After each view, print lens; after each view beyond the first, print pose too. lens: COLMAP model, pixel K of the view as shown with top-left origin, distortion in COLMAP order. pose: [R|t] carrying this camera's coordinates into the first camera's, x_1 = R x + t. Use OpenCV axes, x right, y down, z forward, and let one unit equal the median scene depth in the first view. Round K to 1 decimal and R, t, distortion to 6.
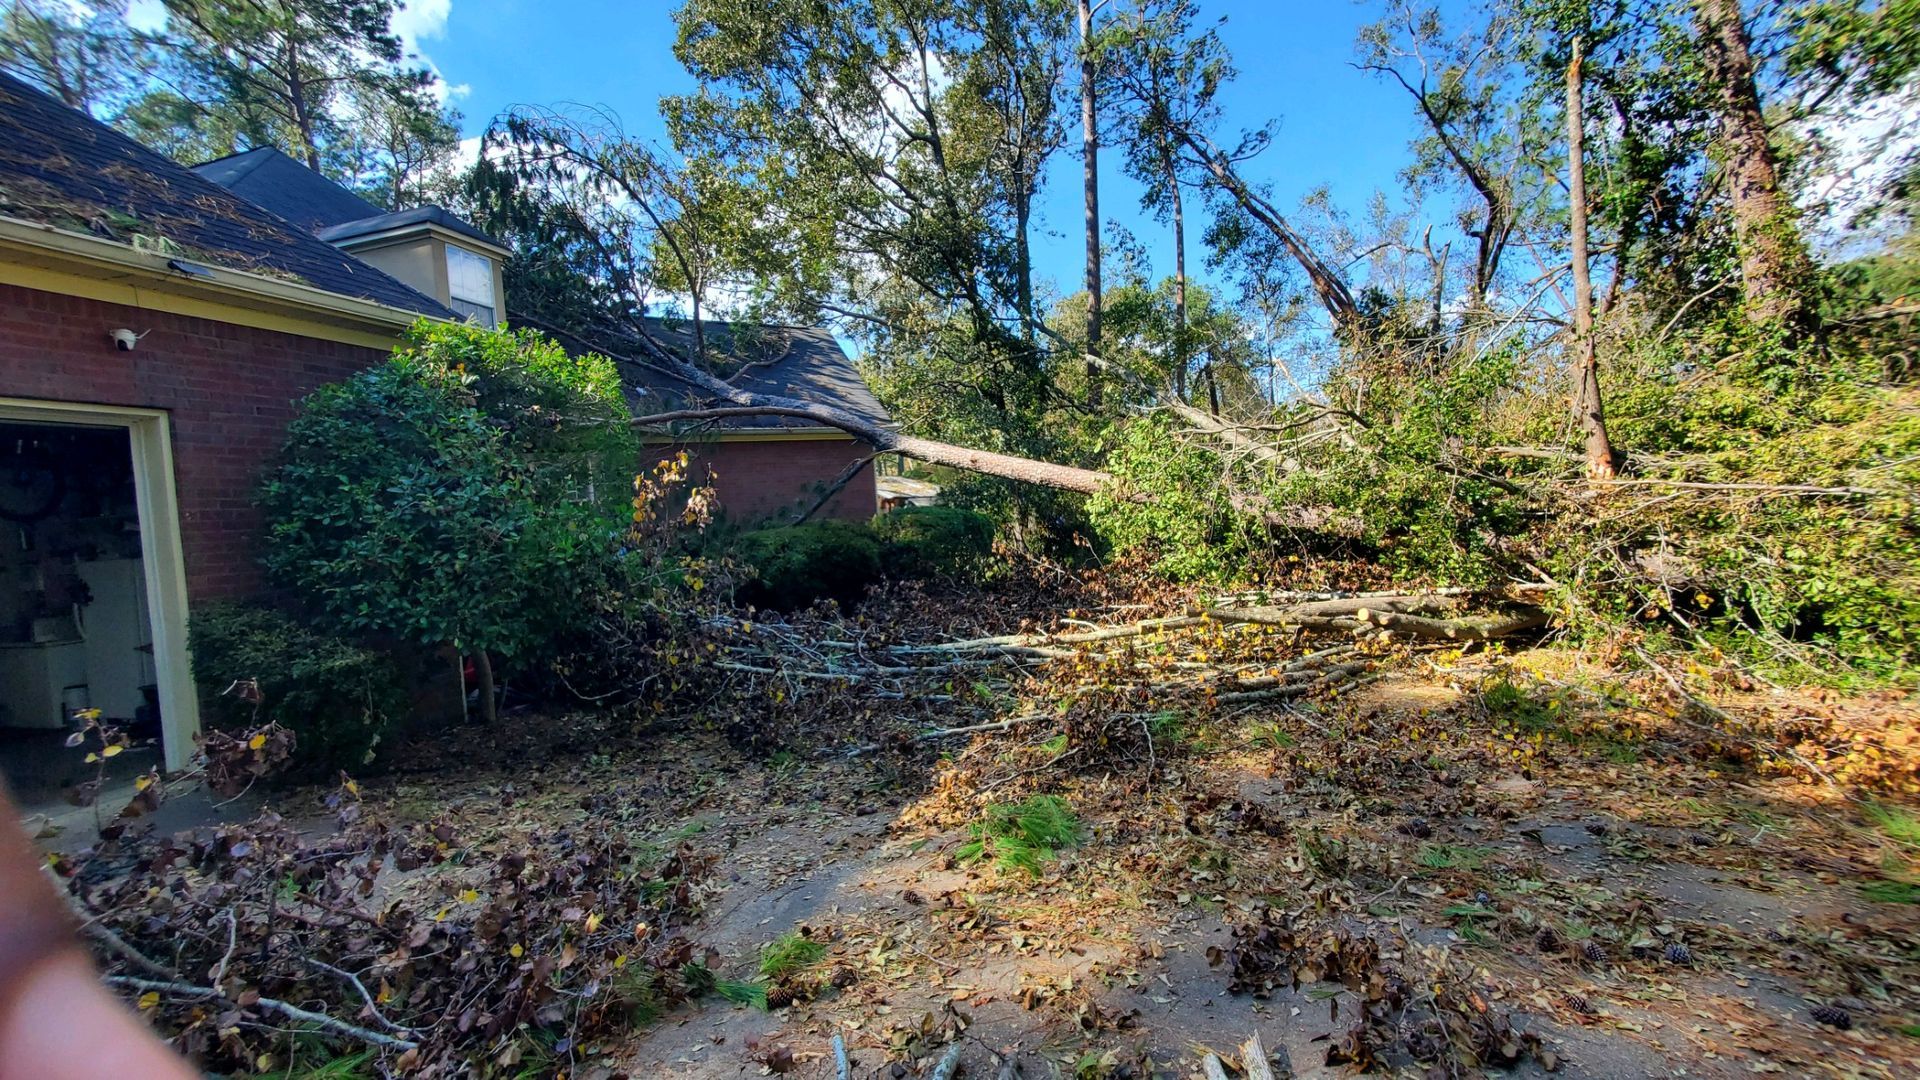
lens RADIAL K [[750.2, 0, 960.0], [0, 750.2, 540.0], [0, 0, 1]] dist [0.014446, 0.000124]
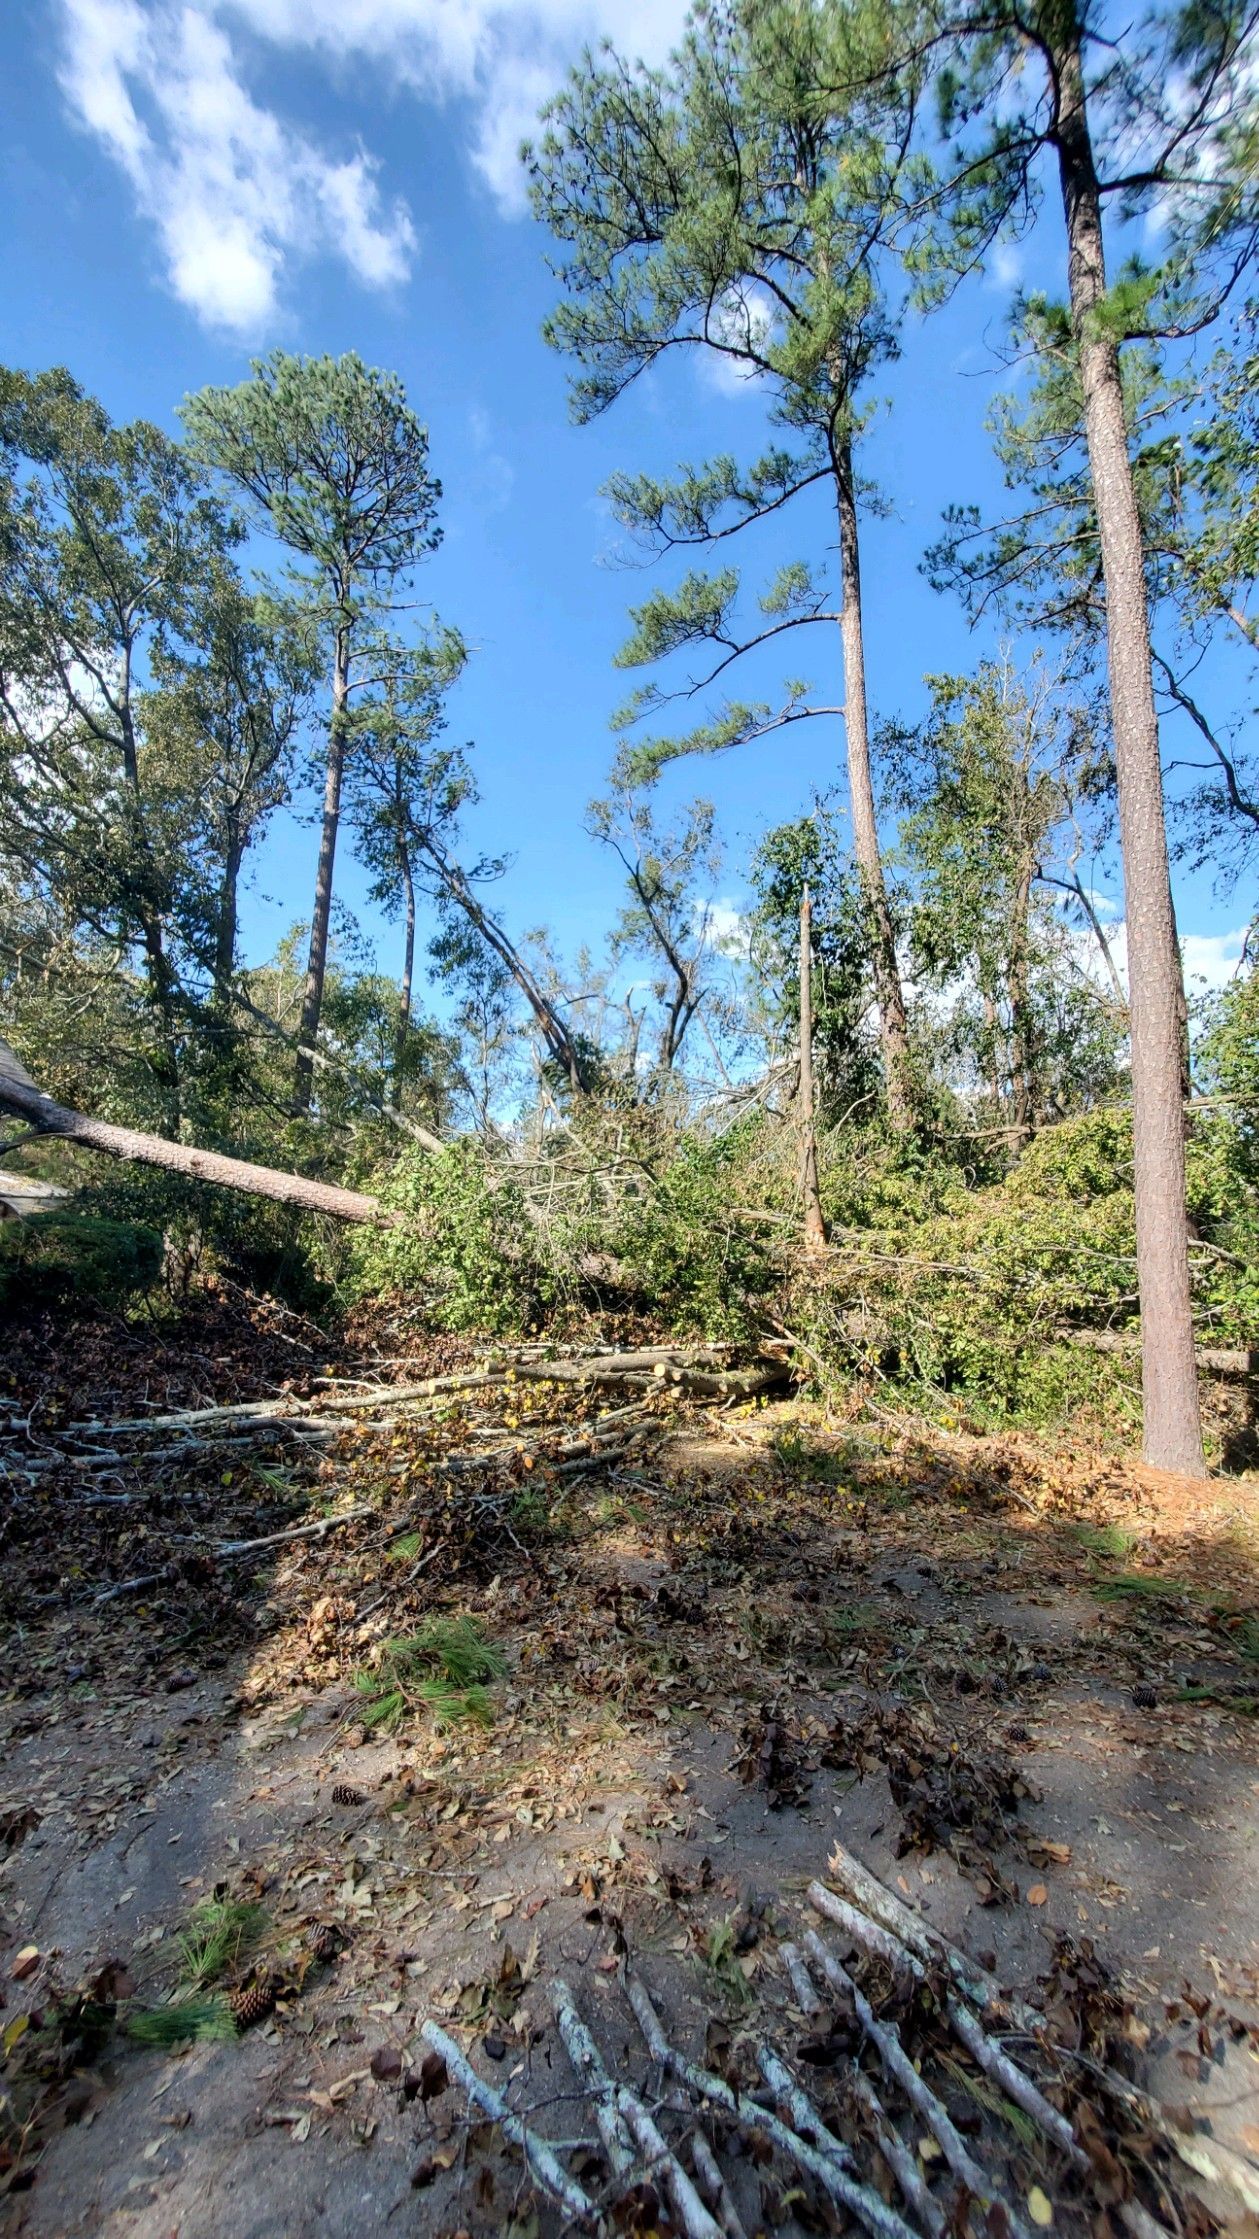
lens RADIAL K [[874.9, 0, 629.5], [0, 874.9, 1119.5], [0, 0, 1]] dist [0.014446, 0.000124]
pose [[0.841651, 0.143617, 0.520575, -0.108813], [-0.049834, 0.980530, -0.189940, -0.002155], [-0.537718, 0.133921, 0.832421, 0.021362]]
